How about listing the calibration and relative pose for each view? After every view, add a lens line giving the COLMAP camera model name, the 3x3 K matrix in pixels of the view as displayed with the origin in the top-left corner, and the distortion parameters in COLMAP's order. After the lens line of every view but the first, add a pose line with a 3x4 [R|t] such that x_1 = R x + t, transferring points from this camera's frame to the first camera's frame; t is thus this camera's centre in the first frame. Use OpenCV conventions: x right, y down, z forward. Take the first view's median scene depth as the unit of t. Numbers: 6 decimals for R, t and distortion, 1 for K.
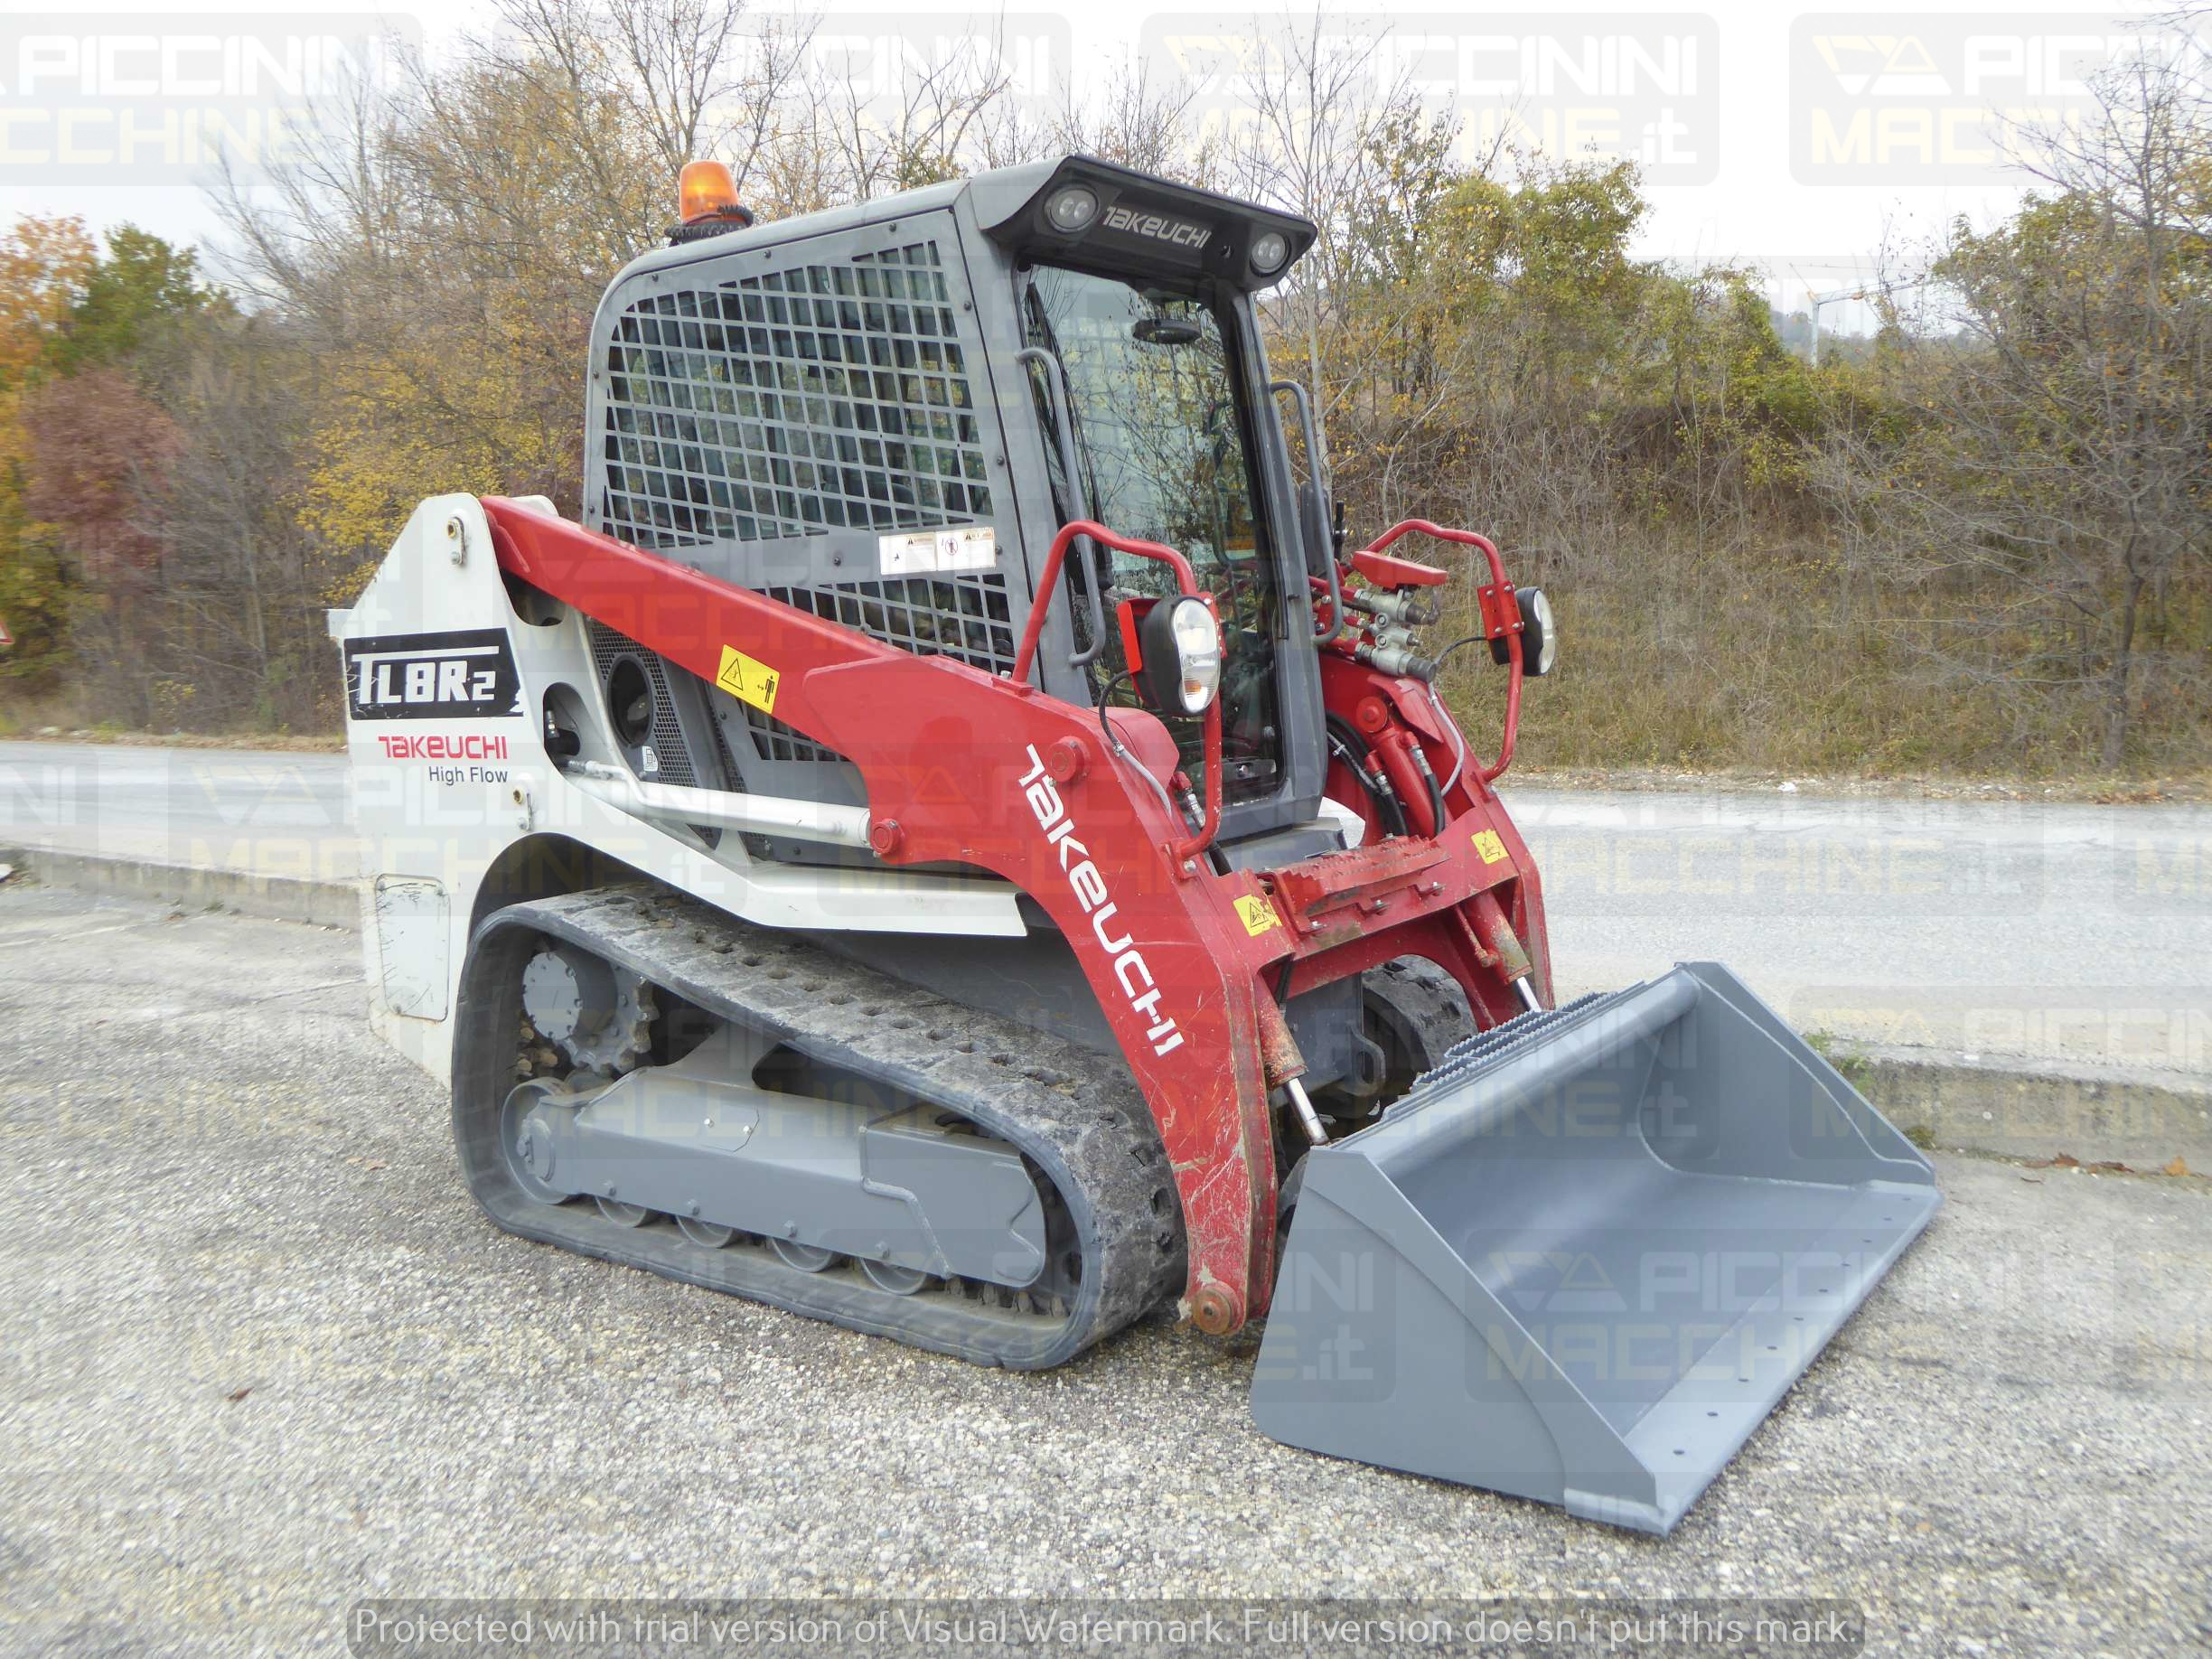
lens RADIAL K [[1854.8, 0, 1120.1], [0, 1854.8, 820.0], [0, 0, 1]] dist [0.026221, -0.031881]
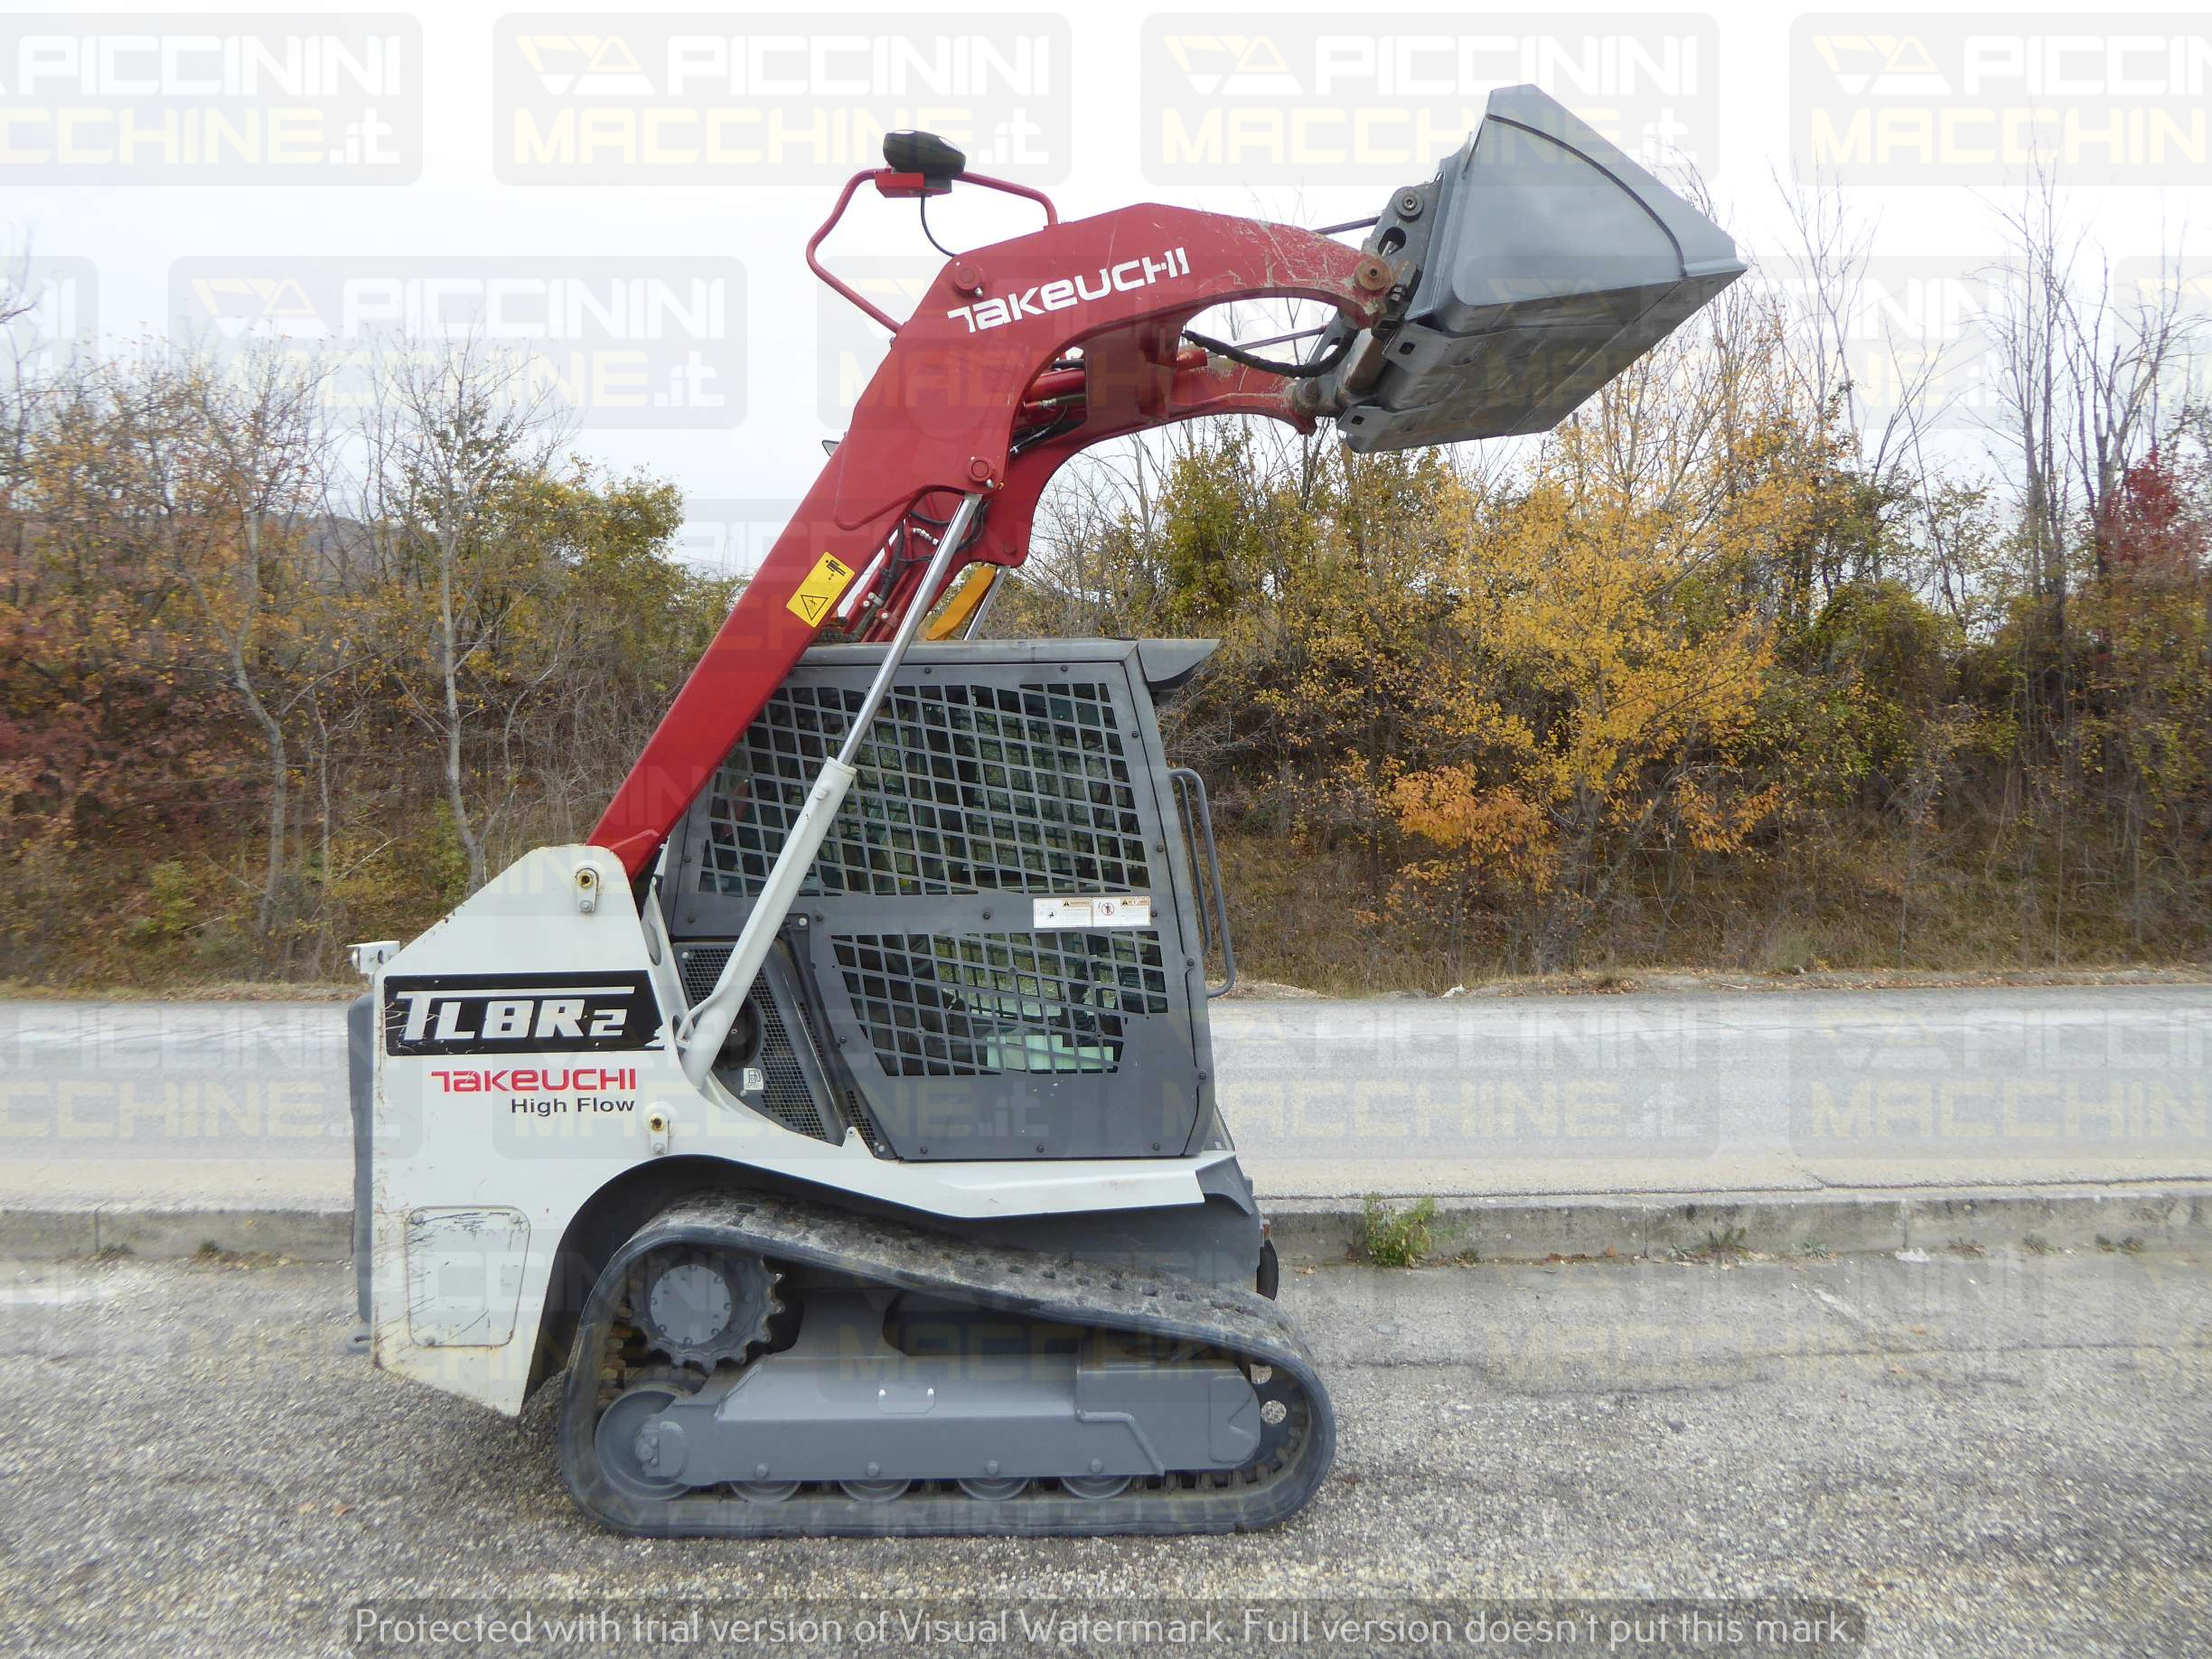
lens RADIAL K [[1568.3, 0, 1114.5], [0, 1568.3, 839.0], [0, 0, 1]] dist [-0.033254, 0.013813]
pose [[0.800311, 0.016307, 0.599363, -0.707003], [0.044490, 0.995259, -0.086484, -0.093823], [-0.597932, 0.095879, 0.795792, 0.098084]]
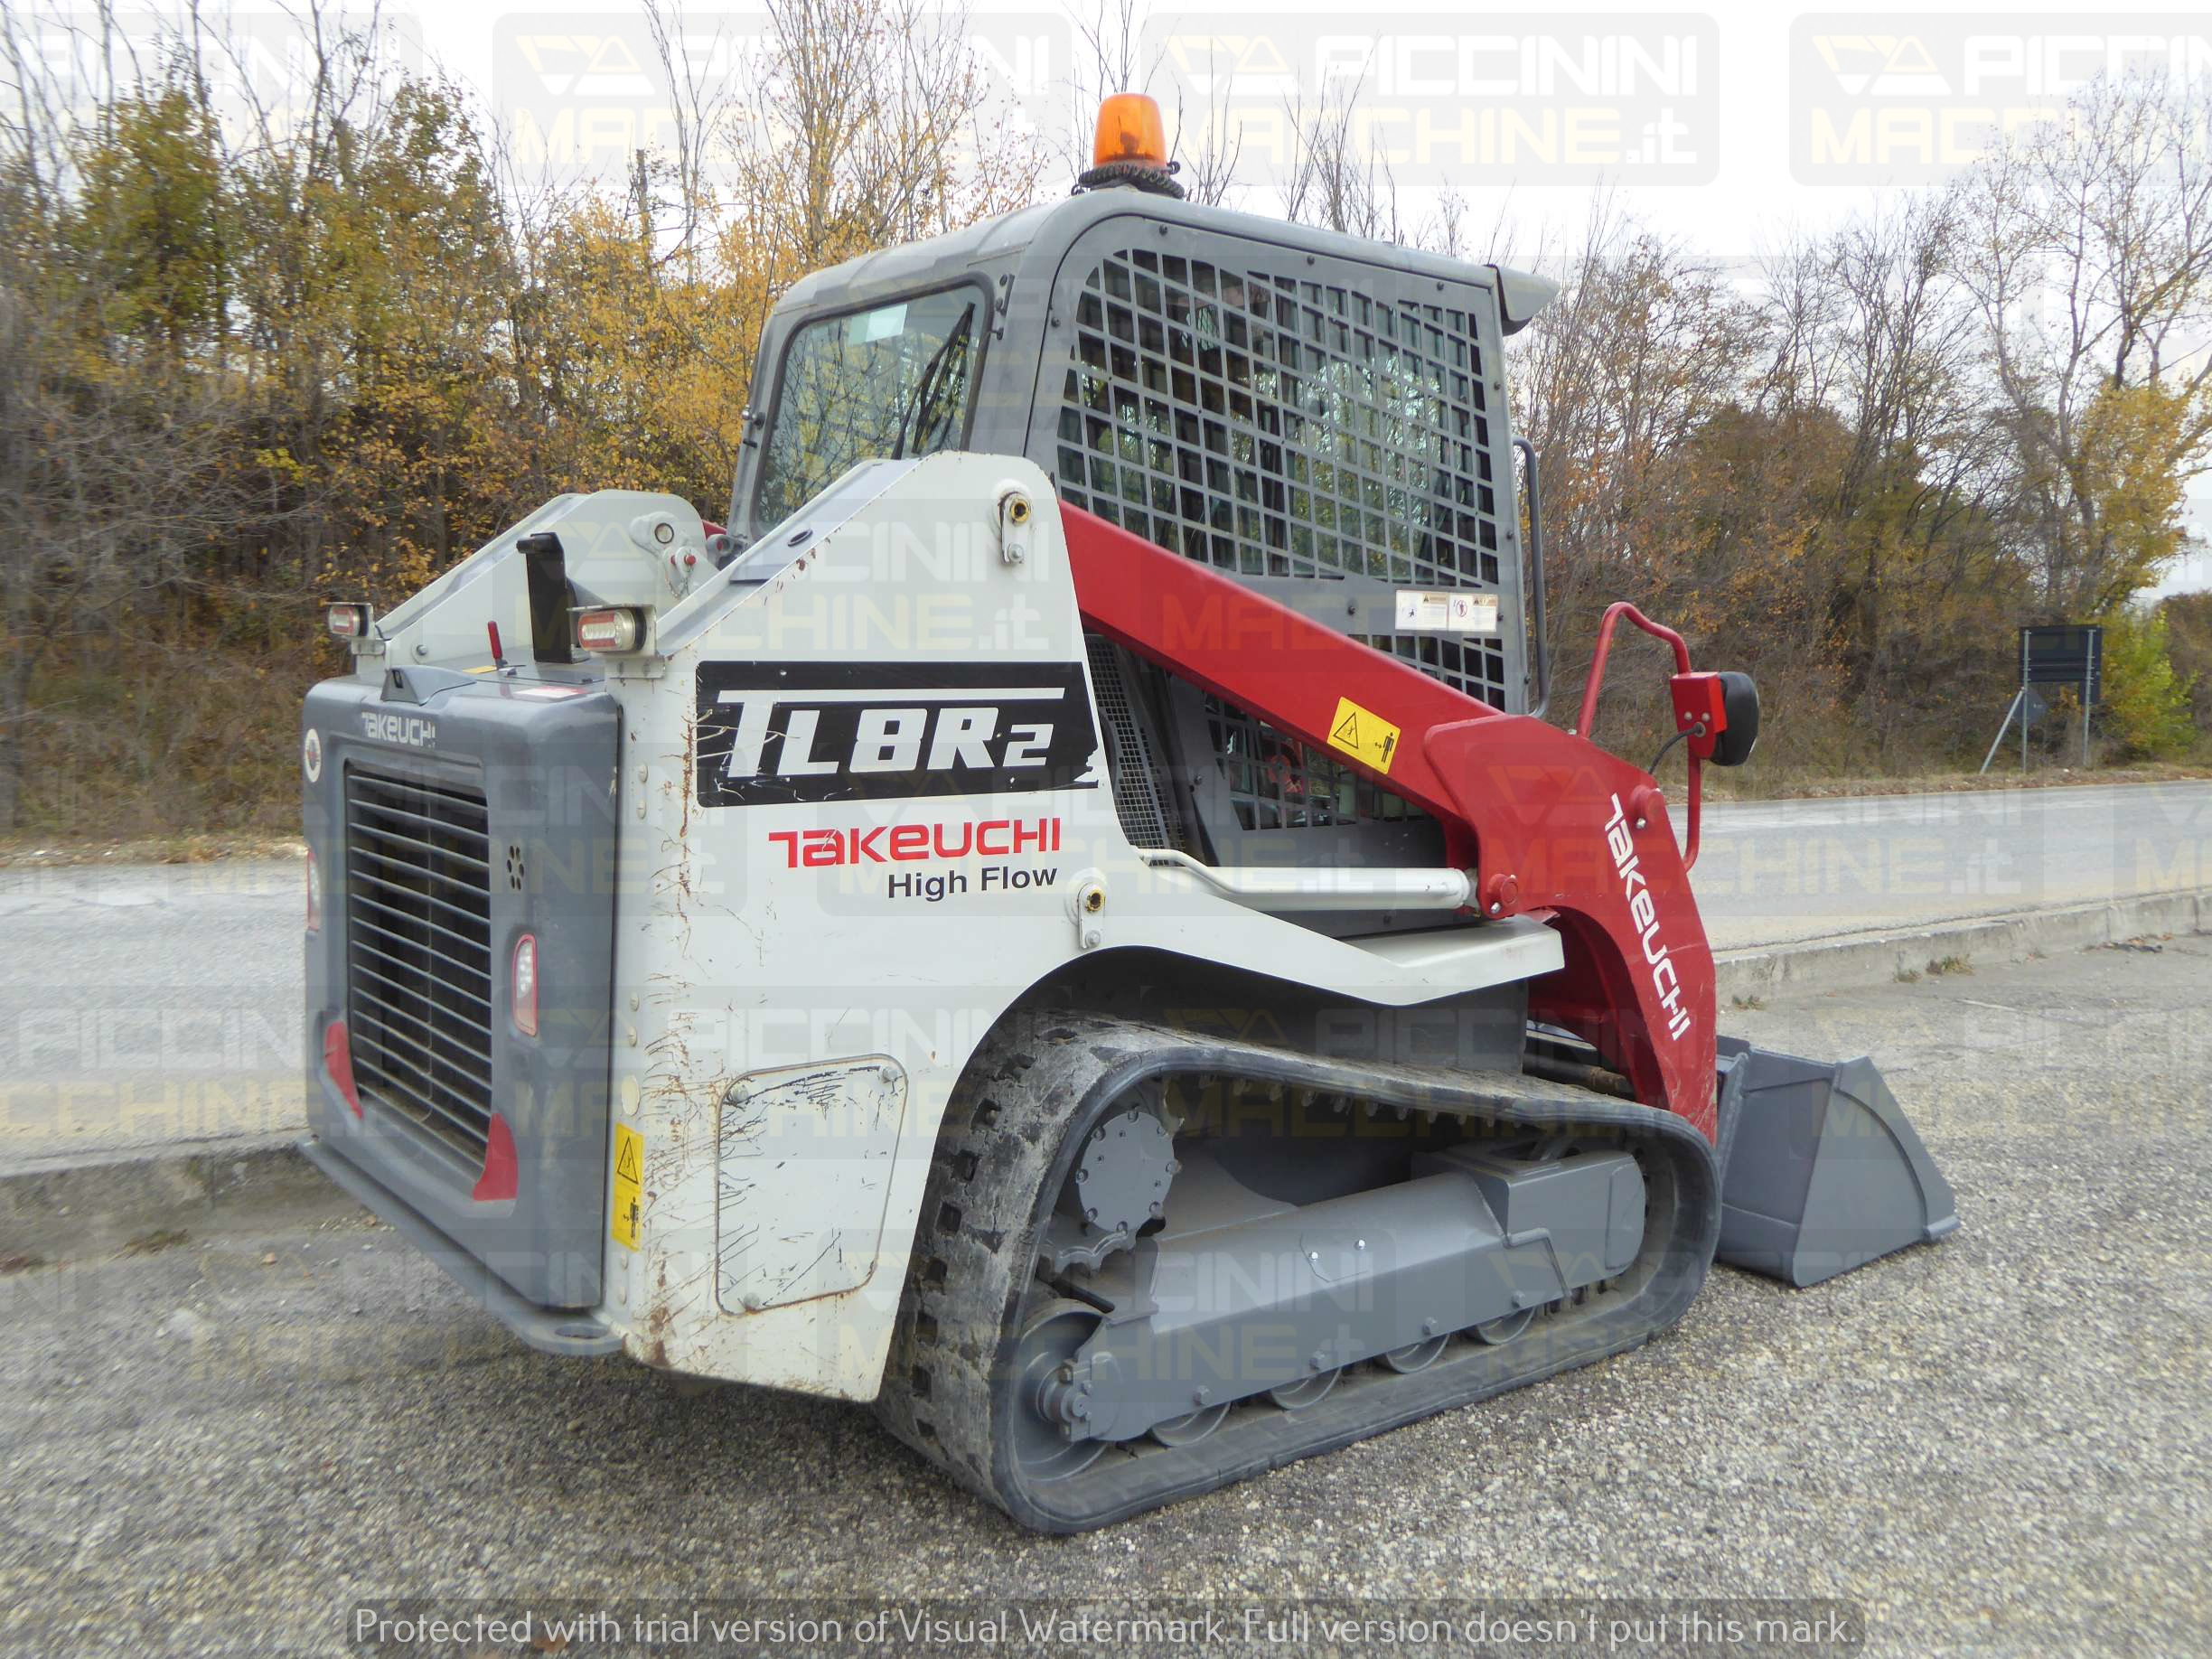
lens RADIAL K [[1854.8, 0, 1111.5], [0, 1854.8, 829.7], [0, 0, 1]] dist [0.026221, -0.031881]
pose [[0.268081, -0.045205, 0.962335, -1.068486], [0.072007, 0.997045, 0.026776, -0.062006], [-0.960702, 0.062116, 0.270544, 0.855329]]
